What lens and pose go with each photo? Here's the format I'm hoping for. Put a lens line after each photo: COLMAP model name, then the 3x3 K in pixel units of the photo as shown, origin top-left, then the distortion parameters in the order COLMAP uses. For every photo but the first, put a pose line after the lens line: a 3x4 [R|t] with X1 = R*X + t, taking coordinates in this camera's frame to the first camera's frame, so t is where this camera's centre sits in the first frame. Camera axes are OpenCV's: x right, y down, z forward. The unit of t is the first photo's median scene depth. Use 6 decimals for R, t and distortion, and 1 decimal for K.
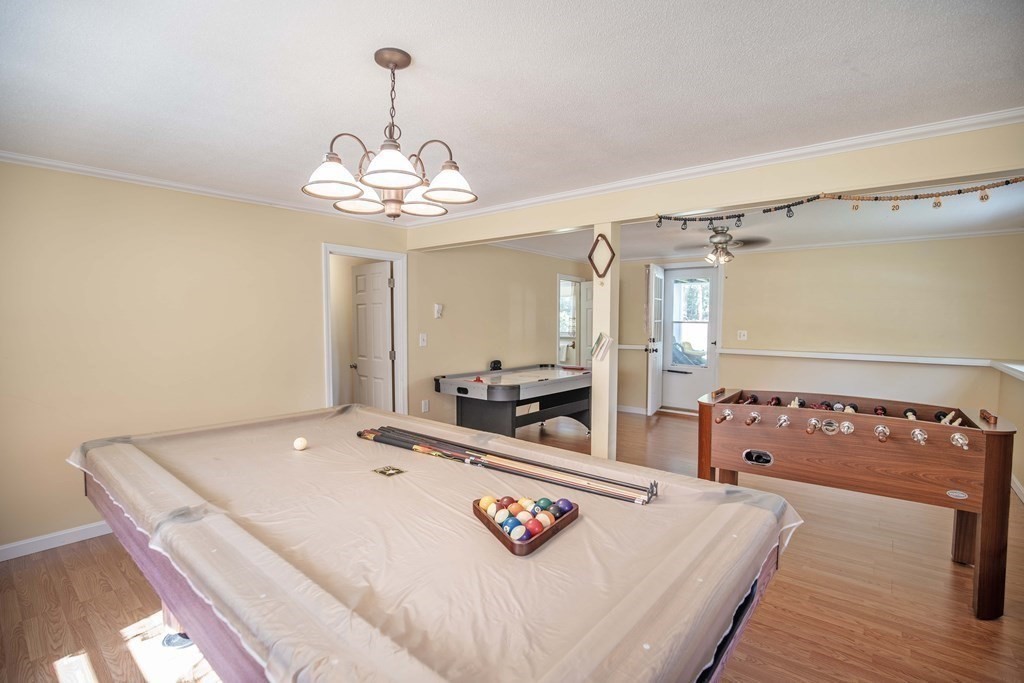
lens RADIAL K [[472.9, 0, 513.1], [0, 472.9, 345.7], [0, 0, 1]] dist [-0.028560, 0.000349]
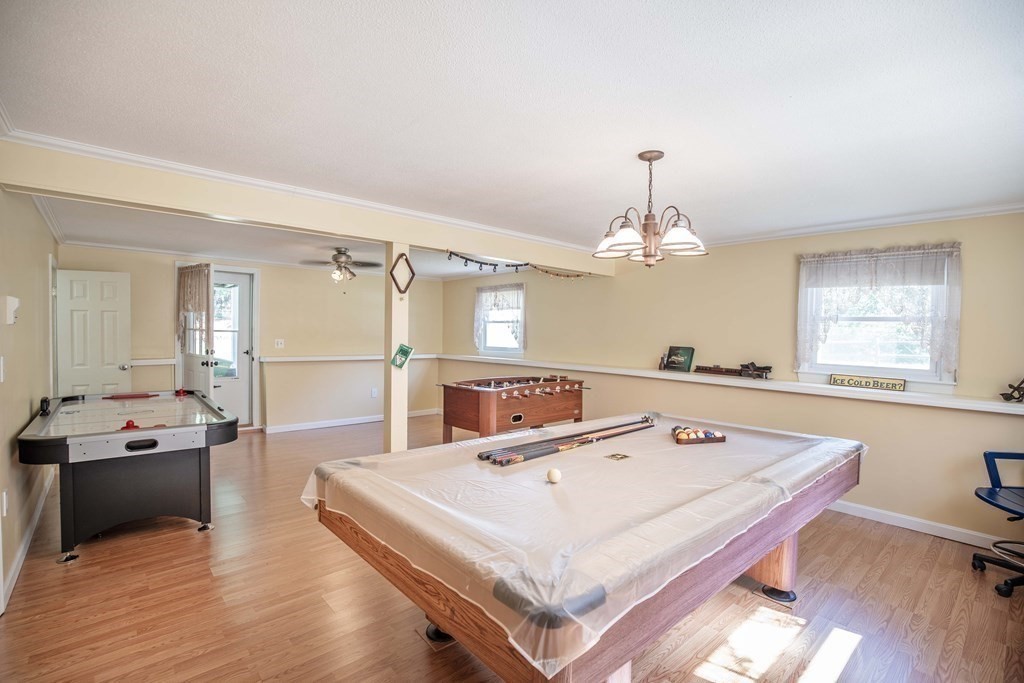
lens RADIAL K [[472.9, 0, 513.1], [0, 472.9, 345.7], [0, 0, 1]] dist [-0.028560, 0.000349]
pose [[0.160109, -0.029829, 0.986649, -0.848501], [0.038527, 0.998971, 0.023949, -0.040817], [-0.986347, 0.034178, 0.161093, 0.579229]]
